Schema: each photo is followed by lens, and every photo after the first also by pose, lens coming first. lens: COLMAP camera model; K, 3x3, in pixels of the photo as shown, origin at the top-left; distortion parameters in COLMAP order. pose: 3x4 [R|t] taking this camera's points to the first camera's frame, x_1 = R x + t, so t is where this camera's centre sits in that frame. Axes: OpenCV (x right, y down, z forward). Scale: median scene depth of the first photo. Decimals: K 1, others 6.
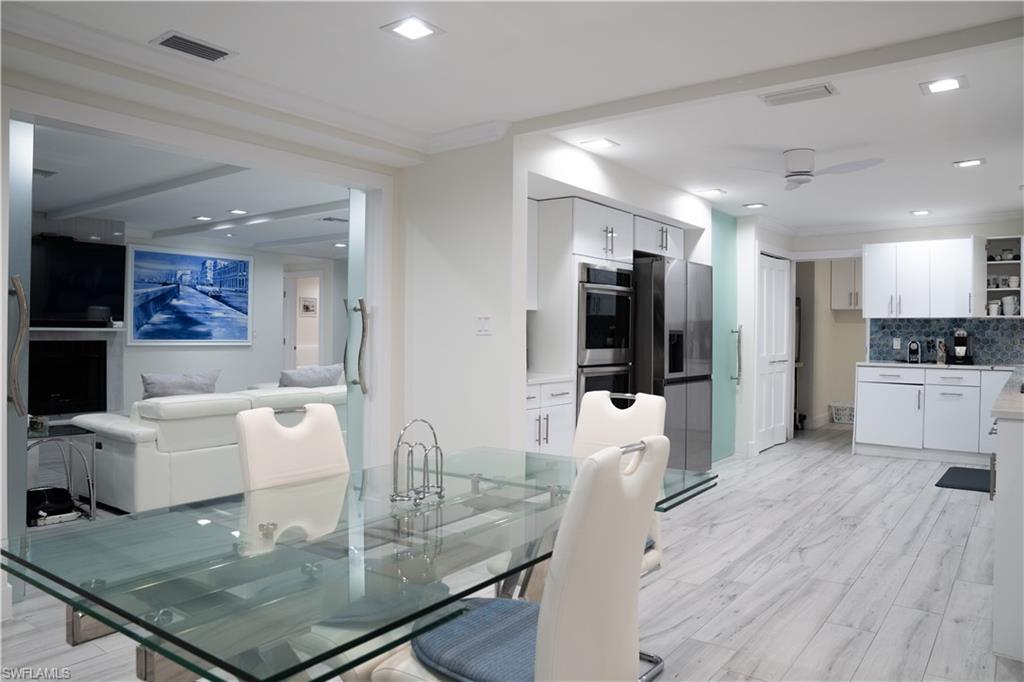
lens RADIAL K [[710.7, 0, 513.7], [0, 710.7, 336.3], [0, 0, 1]] dist [-0.129368, 0.097890]
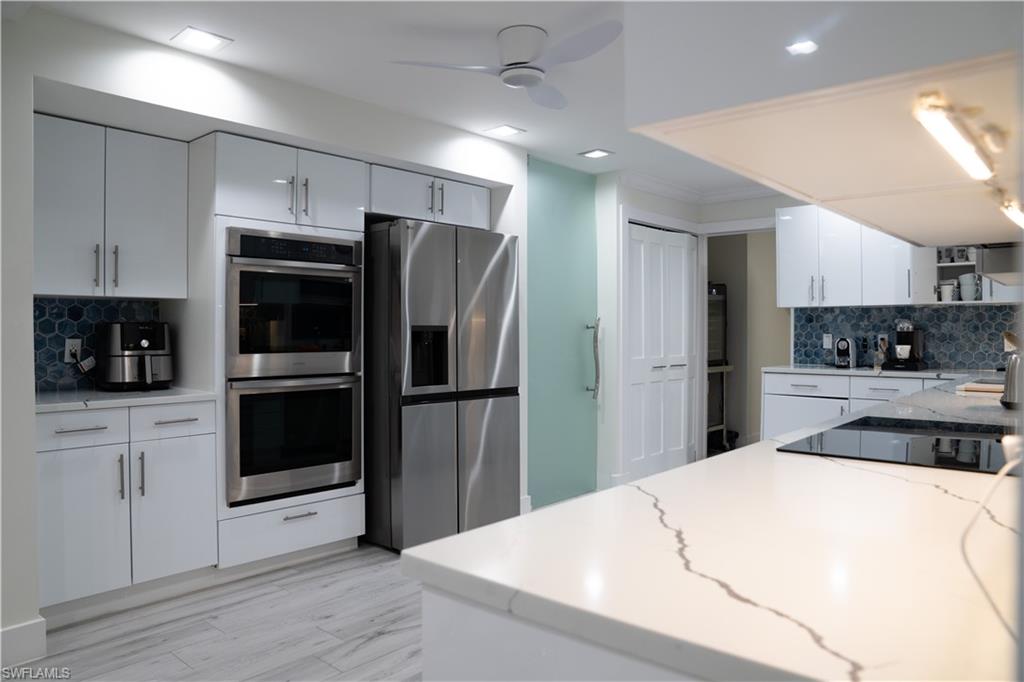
lens RADIAL K [[710.7, 0, 513.7], [0, 710.7, 336.3], [0, 0, 1]] dist [-0.129368, 0.097890]
pose [[0.997534, -0.008072, -0.069713, 0.294030], [0.008130, 0.999967, 0.000552, 0.001993], [0.069706, -0.001117, 0.997567, 0.249015]]
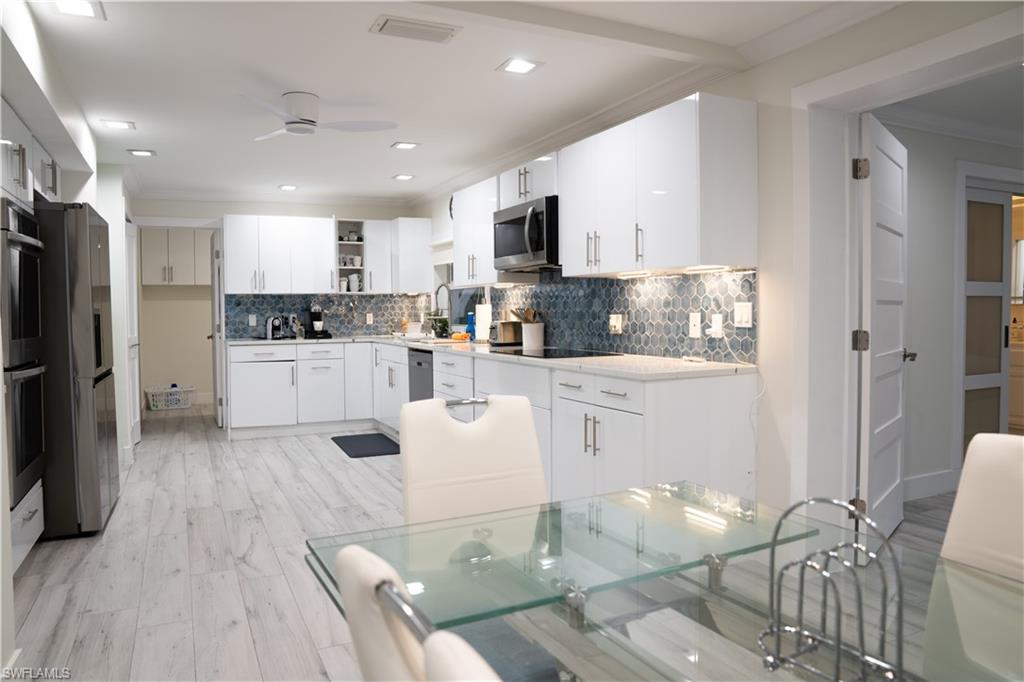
lens RADIAL K [[710.7, 0, 513.7], [0, 710.7, 336.3], [0, 0, 1]] dist [-0.129368, 0.097890]
pose [[0.451050, -0.045469, 0.891340, -0.167137], [0.018355, 0.998963, 0.041671, -0.001441], [-0.892310, -0.002435, 0.451416, 0.249588]]
